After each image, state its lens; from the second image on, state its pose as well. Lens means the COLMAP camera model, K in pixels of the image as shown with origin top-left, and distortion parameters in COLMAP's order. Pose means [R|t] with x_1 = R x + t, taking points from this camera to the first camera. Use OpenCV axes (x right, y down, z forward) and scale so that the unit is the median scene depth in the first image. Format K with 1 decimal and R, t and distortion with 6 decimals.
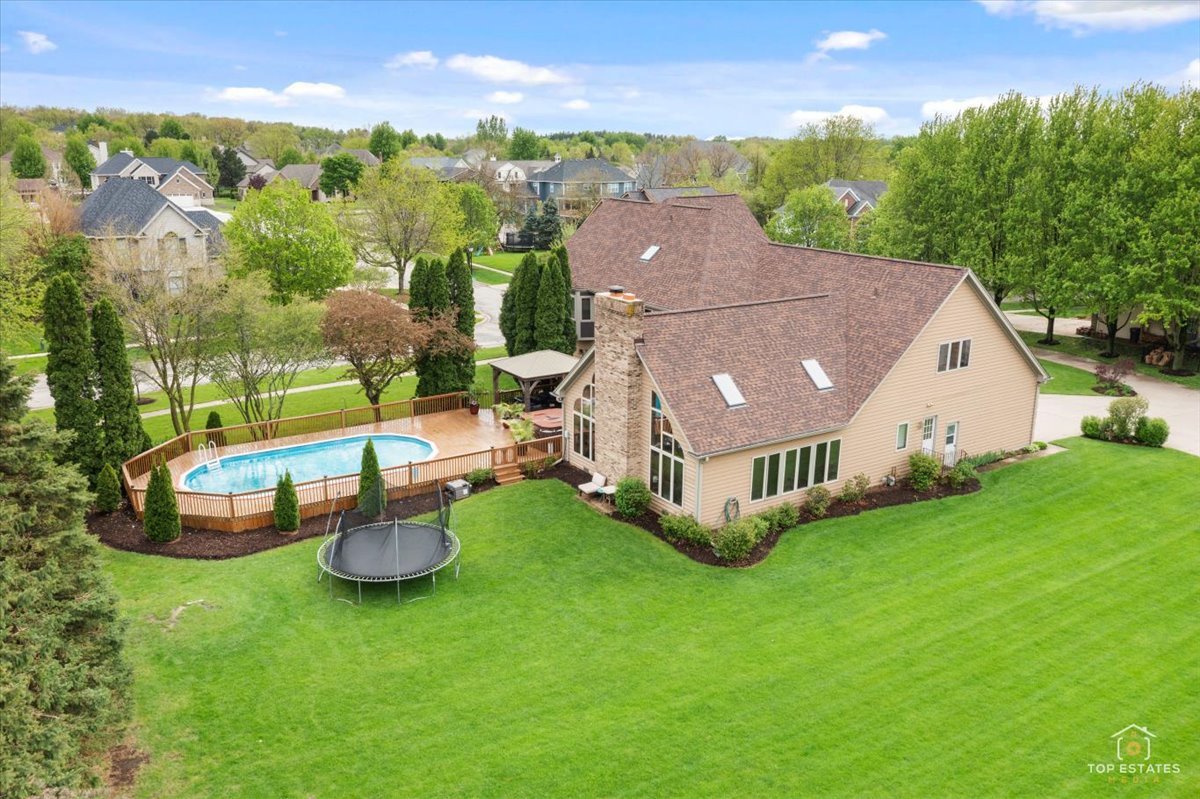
lens RADIAL K [[940.7, 0, 598.8], [0, 940.7, 406.6], [0, 0, 1]] dist [-0.007899, 0.000870]
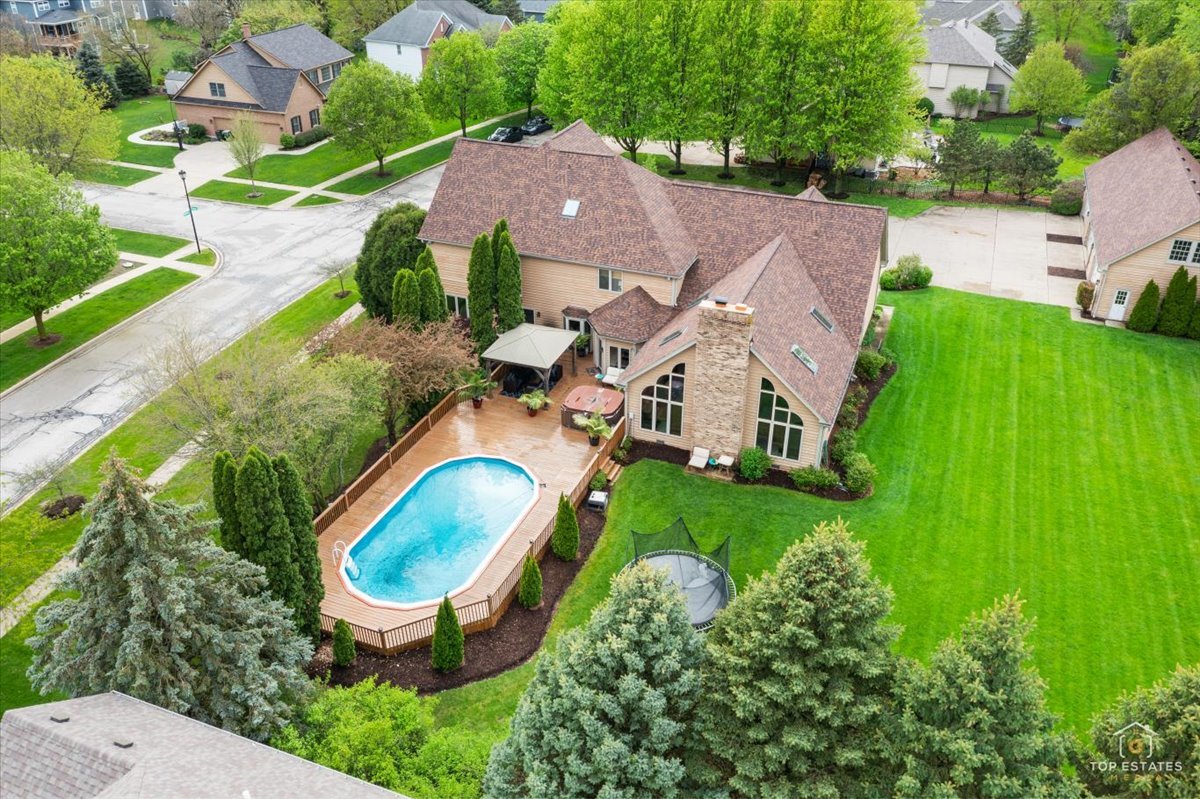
lens RADIAL K [[940.7, 0, 599.6], [0, 940.7, 391.6], [0, 0, 1]] dist [-0.007899, 0.000870]
pose [[0.810306, -0.294100, 0.506863, -0.679426], [0.161488, 0.943519, 0.289298, -0.356542], [-0.563317, -0.152567, 0.812033, 0.128982]]
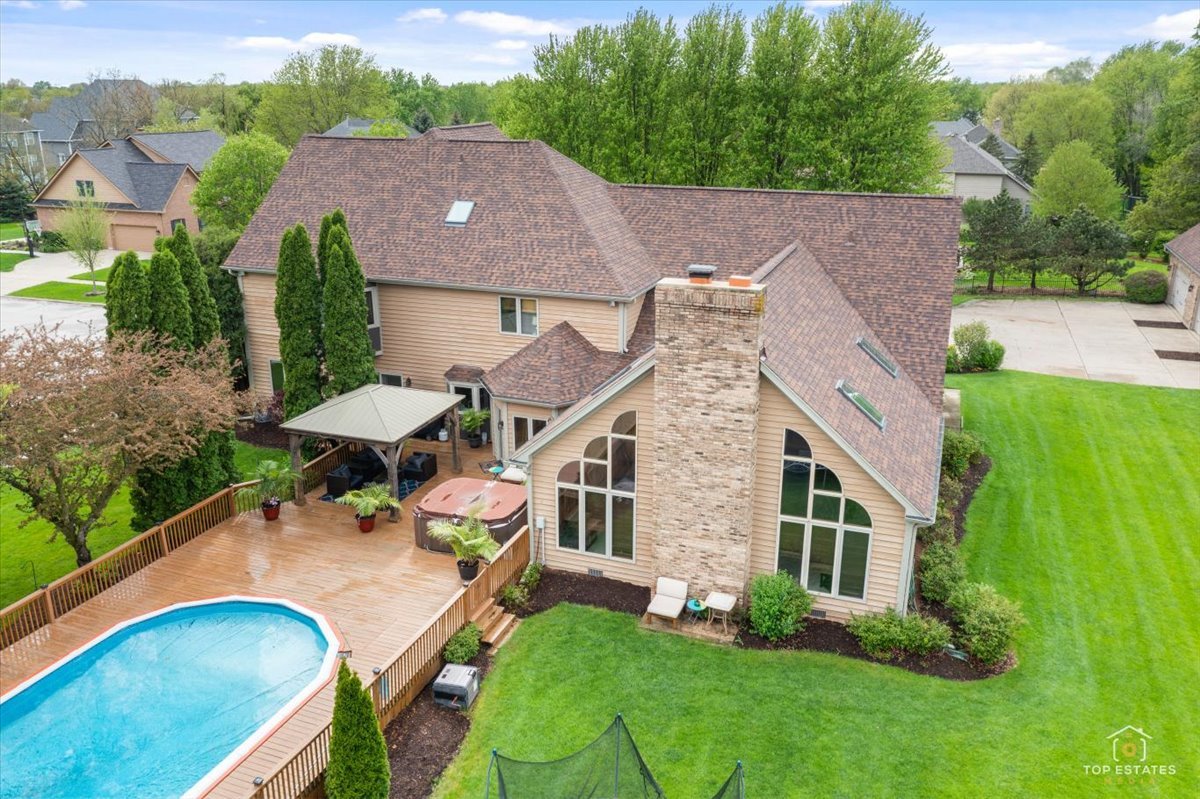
lens RADIAL K [[940.7, 0, 597.3], [0, 940.7, 398.3], [0, 0, 1]] dist [-0.007899, 0.000870]
pose [[0.799100, -0.189866, 0.570430, -0.361625], [0.166226, 0.981610, 0.093865, -0.107087], [-0.577762, 0.019813, 0.815965, 0.534176]]
